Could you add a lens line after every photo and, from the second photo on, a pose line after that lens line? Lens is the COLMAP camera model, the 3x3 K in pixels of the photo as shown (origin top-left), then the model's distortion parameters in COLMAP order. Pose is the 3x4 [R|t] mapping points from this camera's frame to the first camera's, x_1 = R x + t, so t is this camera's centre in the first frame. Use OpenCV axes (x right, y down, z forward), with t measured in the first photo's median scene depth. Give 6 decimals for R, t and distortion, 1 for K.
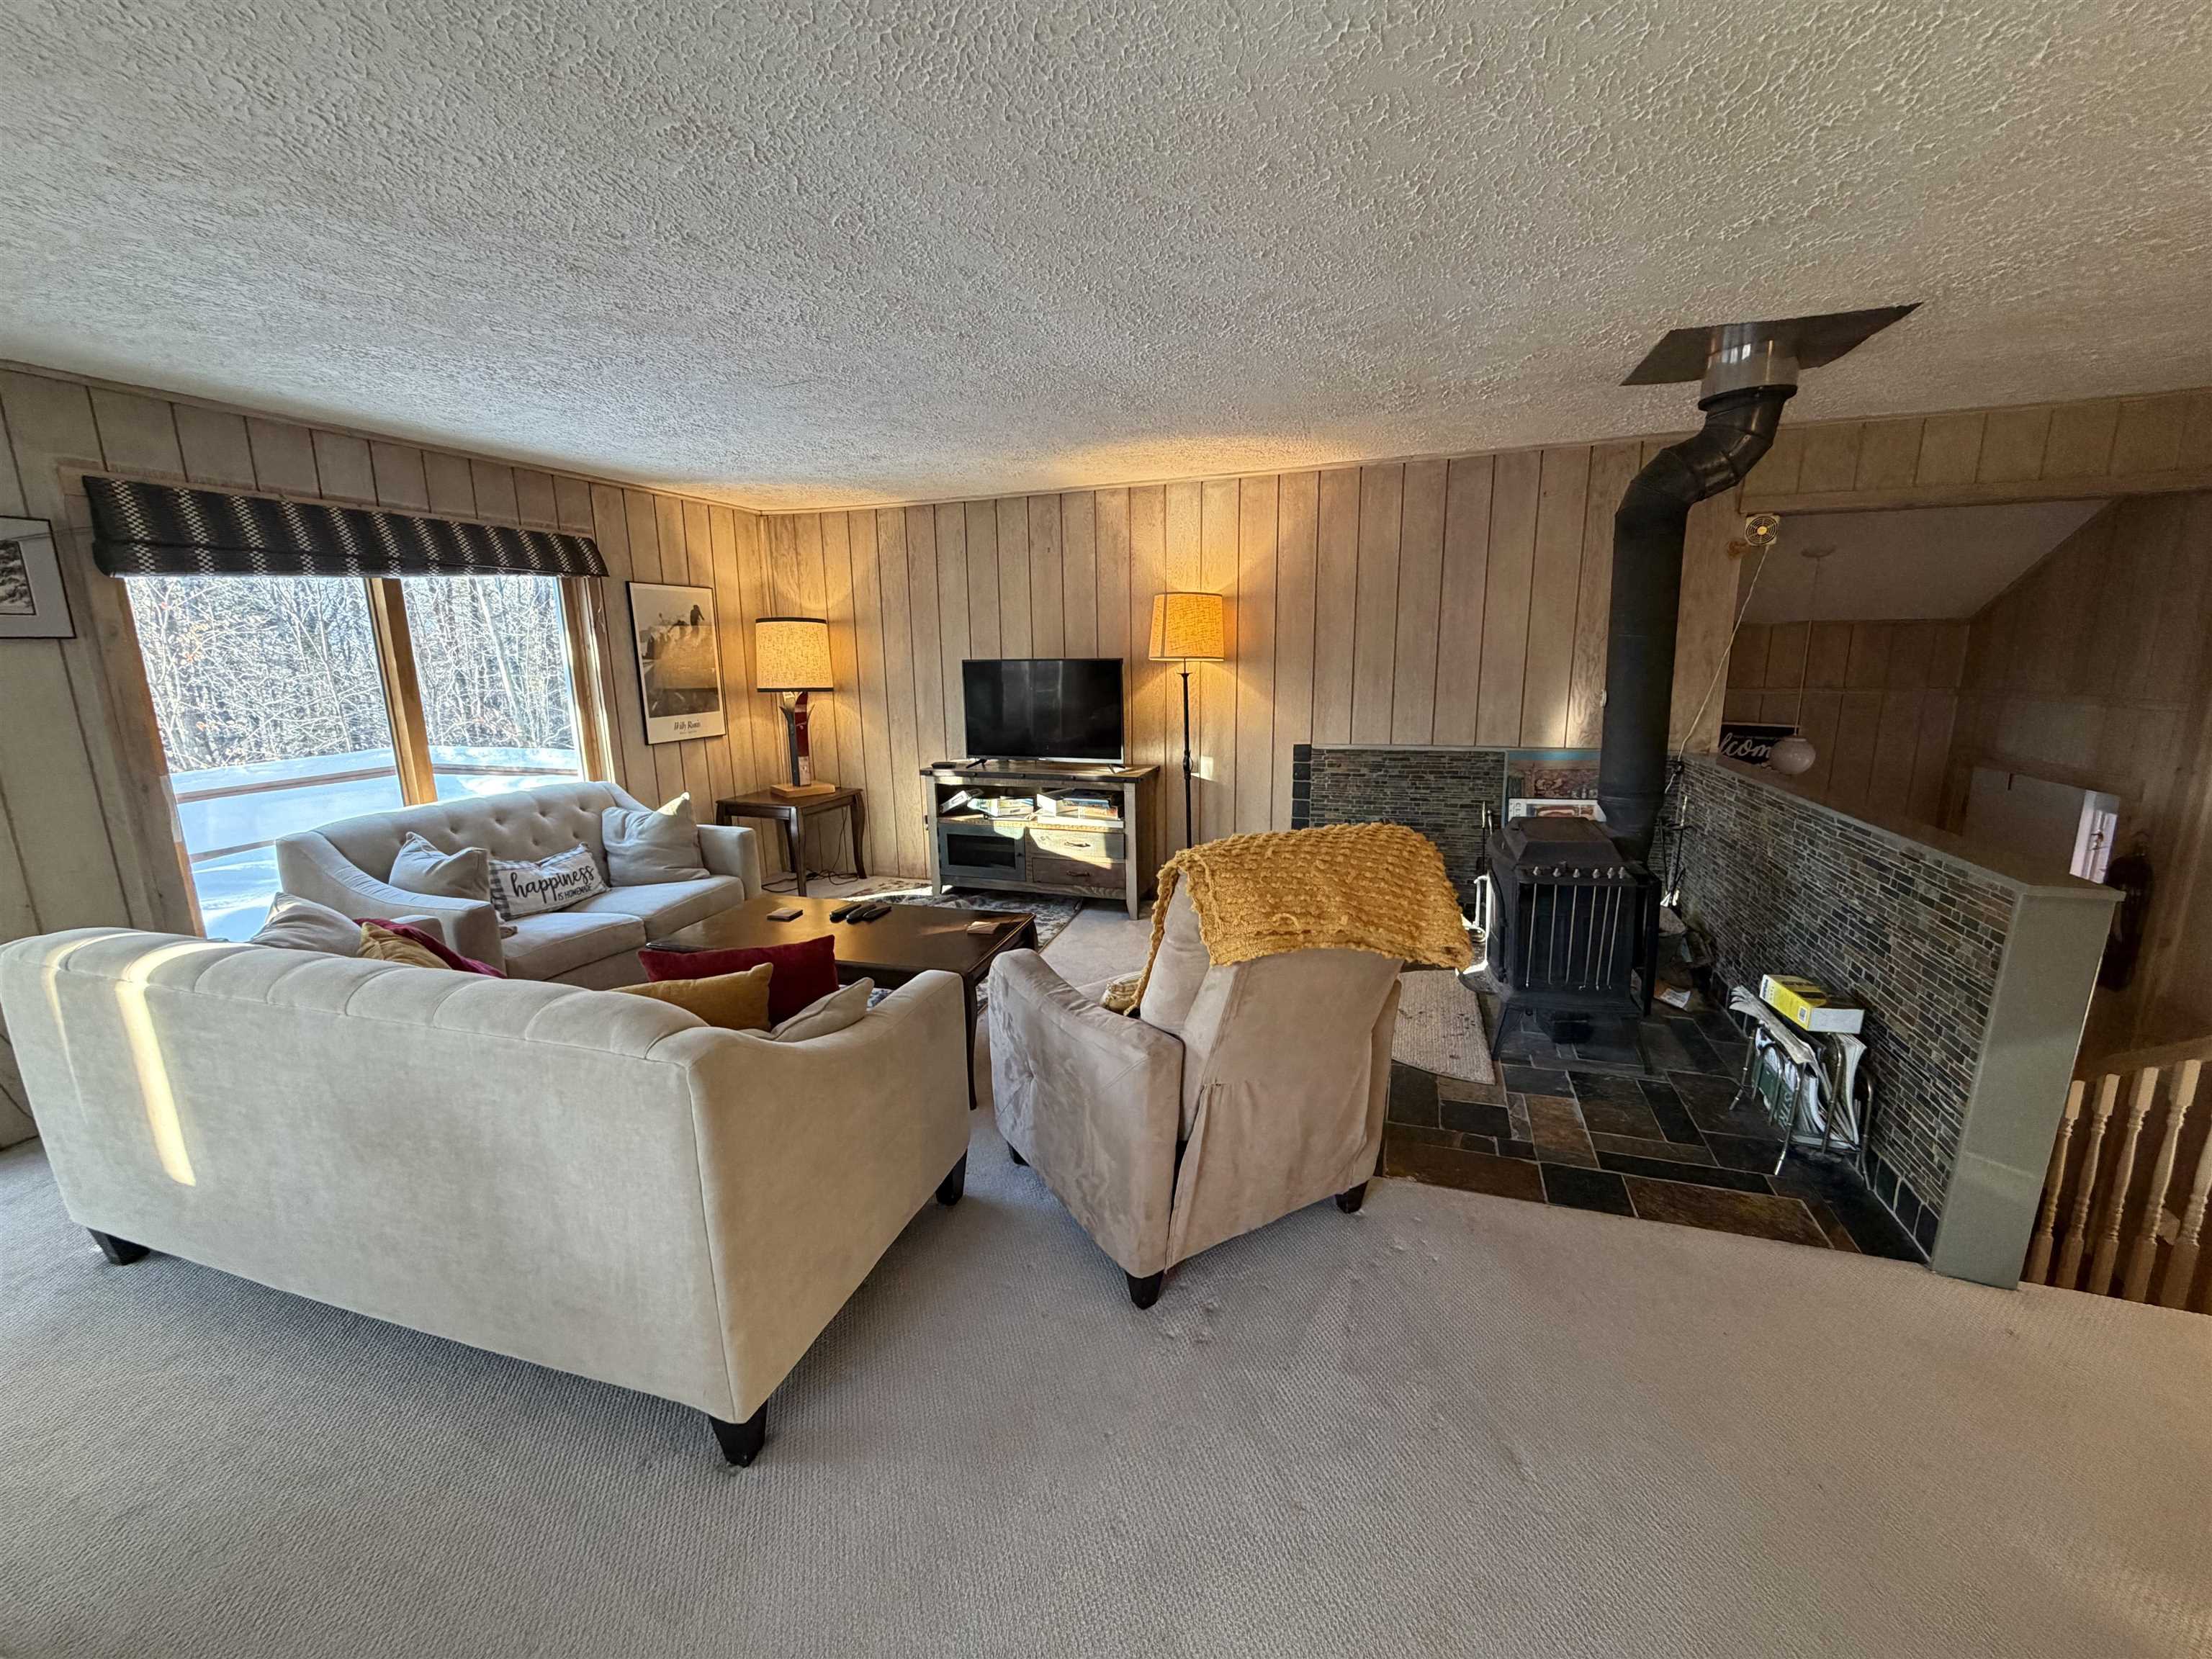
lens RADIAL K [[861.9, 0, 1106.0], [0, 861.9, 829.5], [0, 0, 1]] dist [-0.002032, -0.000238]
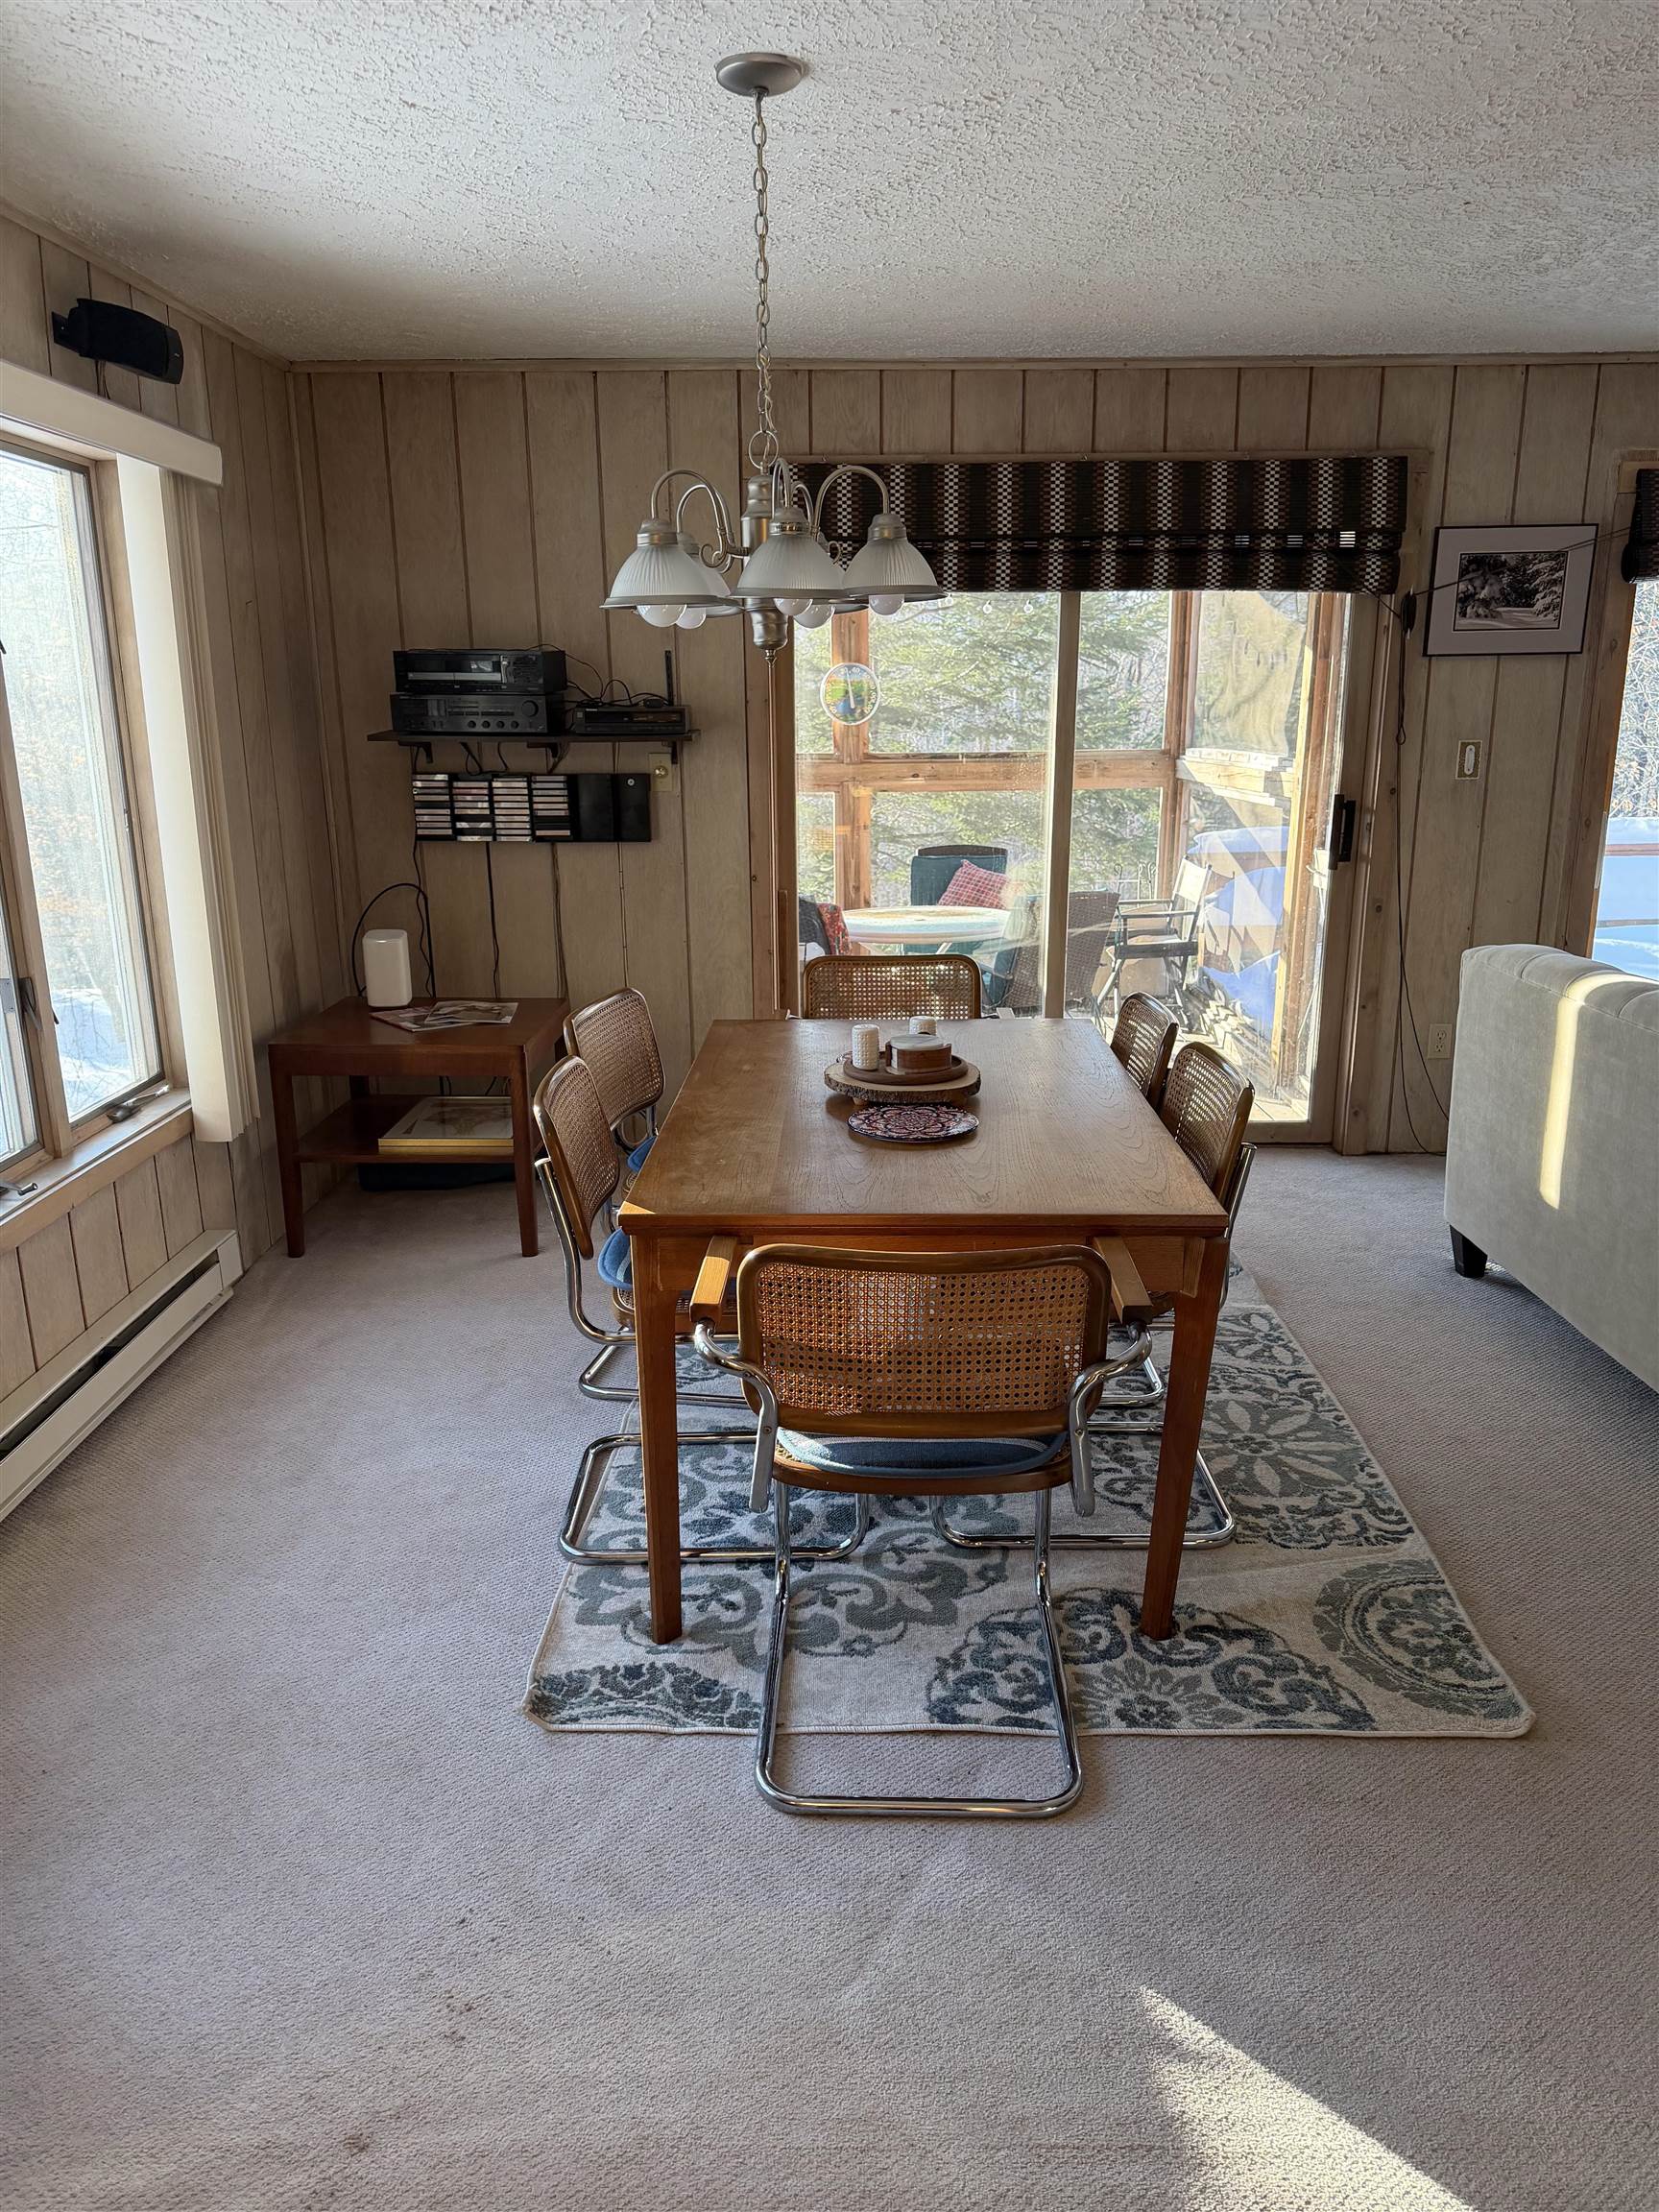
lens RADIAL K [[1566.9, 0, 829.5], [0, 1566.9, 1106.0], [0, 0, 1]] dist [0.089980, -0.119506]
pose [[0.327977, 0.254979, -0.909624, 0.164978], [-0.186898, 0.961367, 0.202095, 0.040709], [0.926013, 0.103724, 0.362962, -0.242531]]
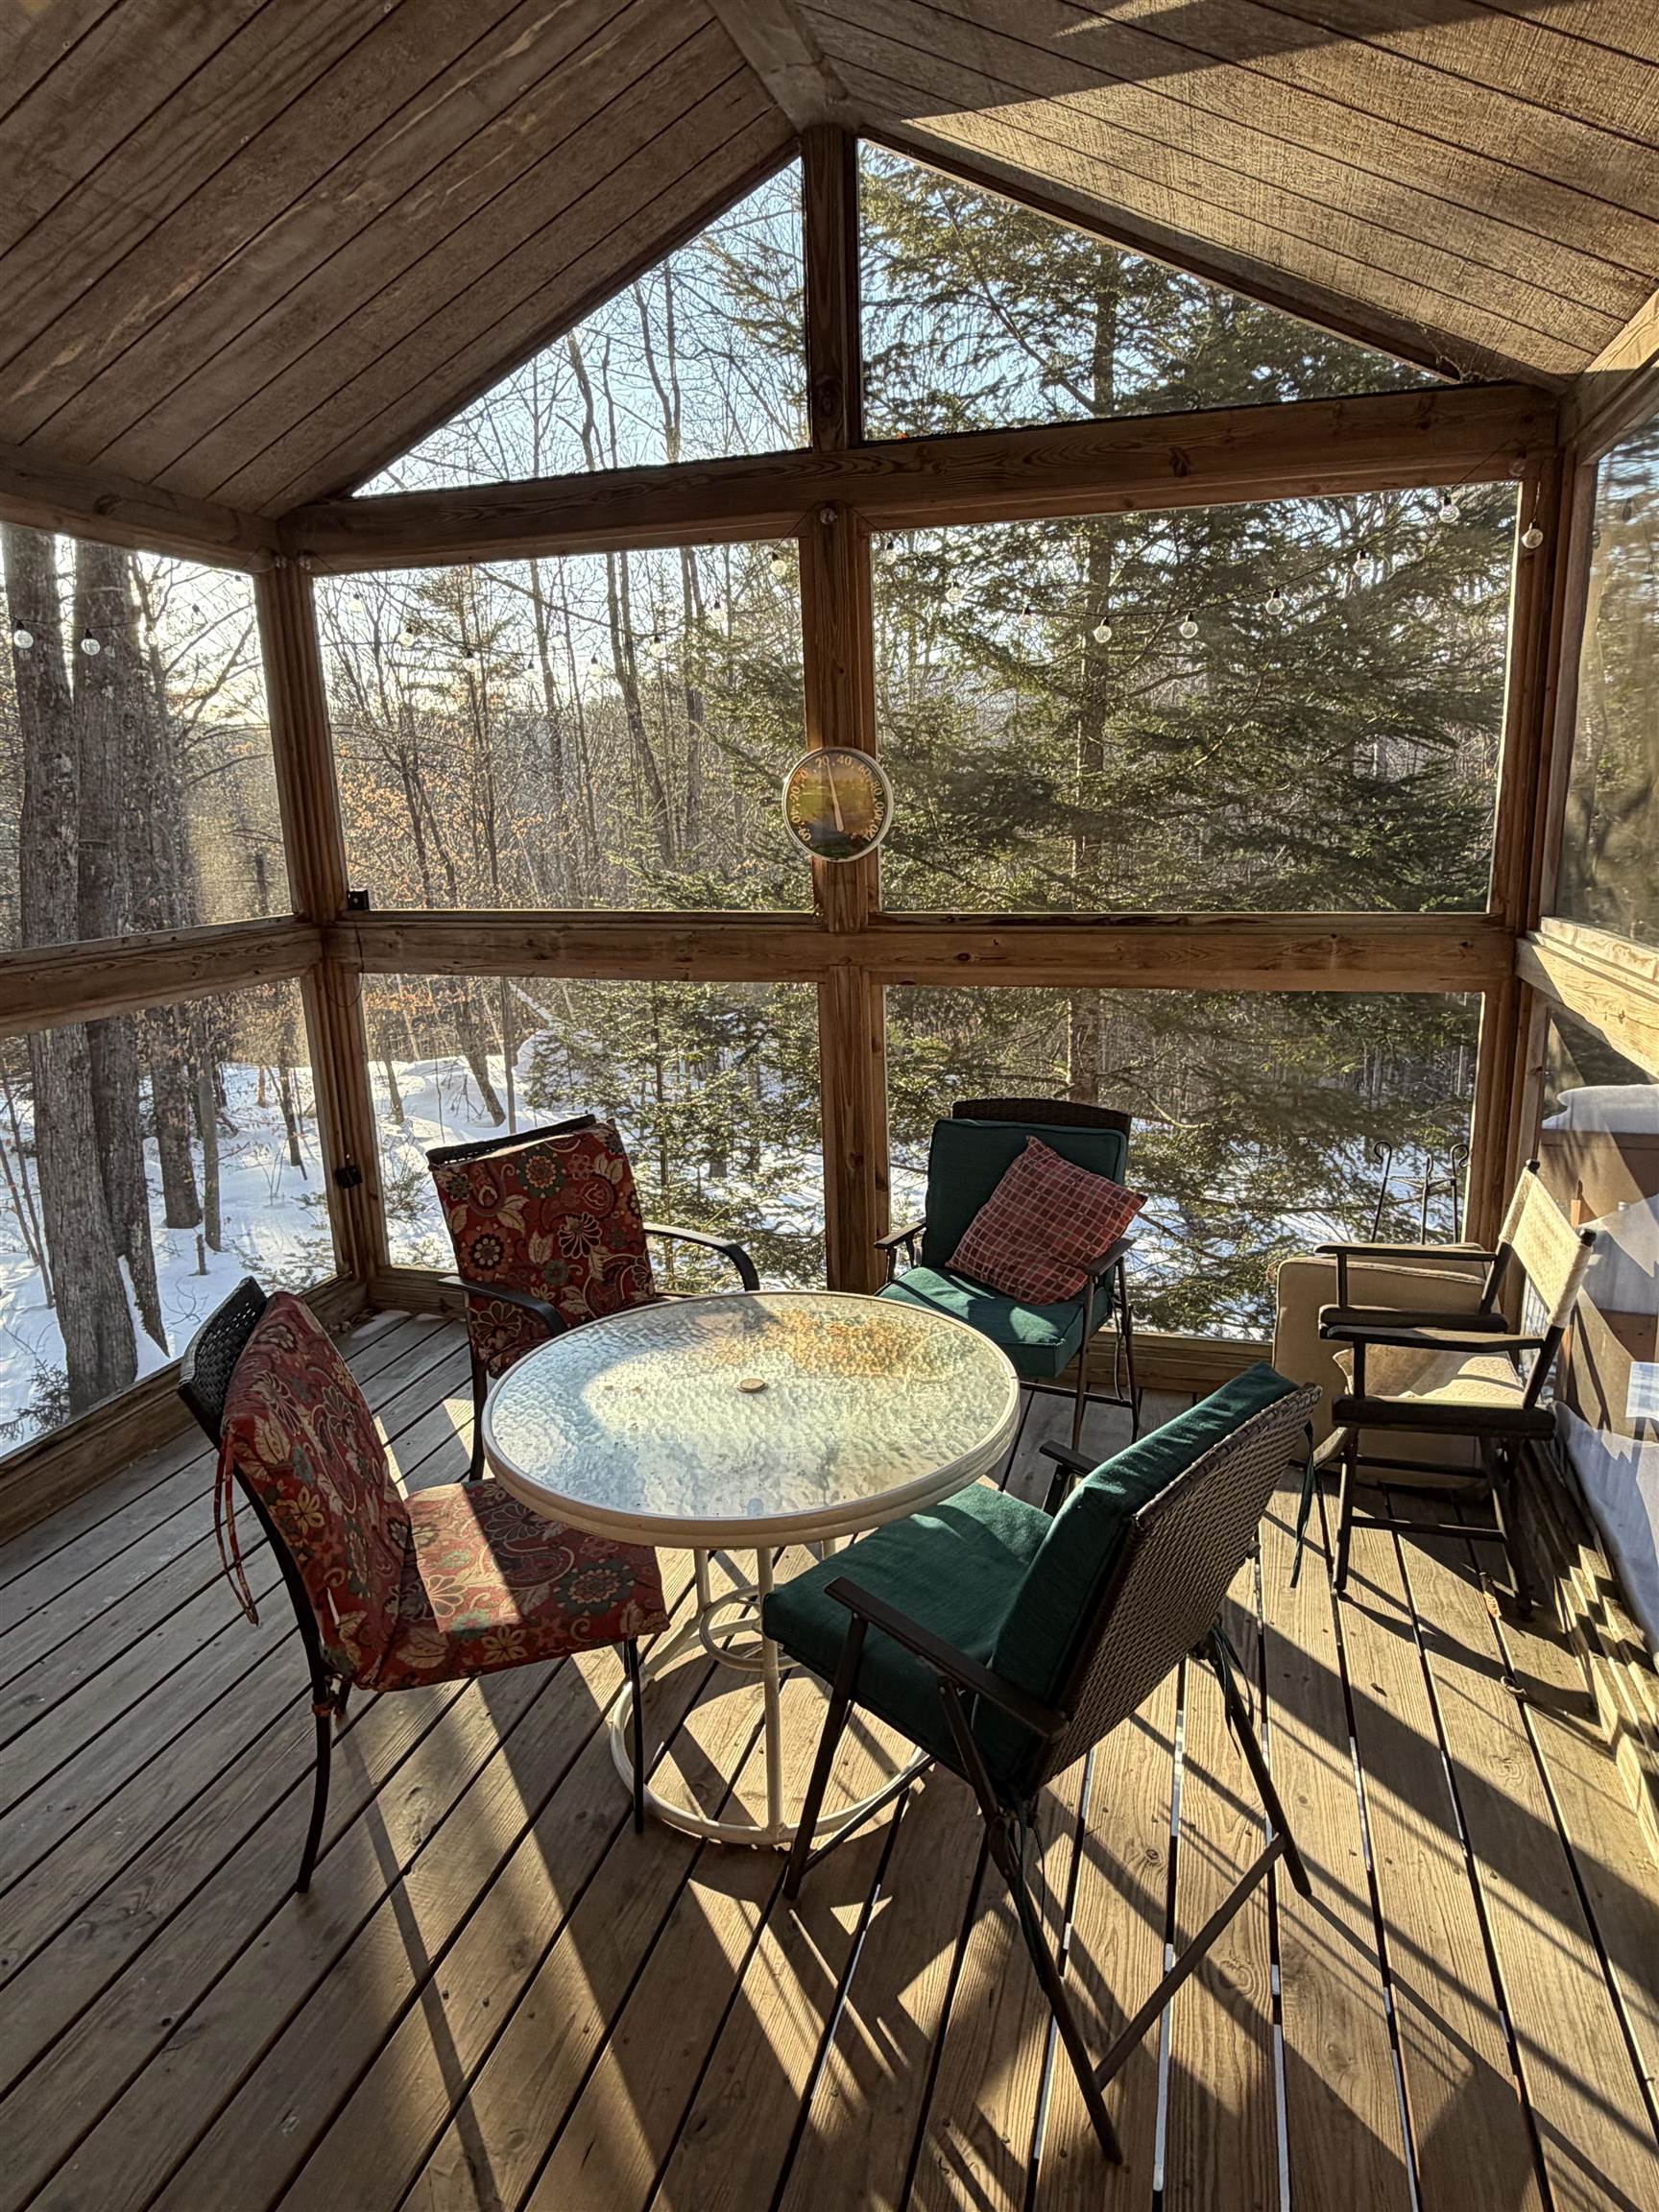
lens RADIAL K [[1361.1, 0, 824.2], [0, 1361.1, 1112.9], [0, 0, 1]] dist [0.000287, 0.000659]
pose [[0.055940, 0.247601, -0.967246, -0.959658], [-0.176611, 0.955940, 0.234493, -0.094069], [0.982690, 0.157708, 0.097205, 0.457714]]
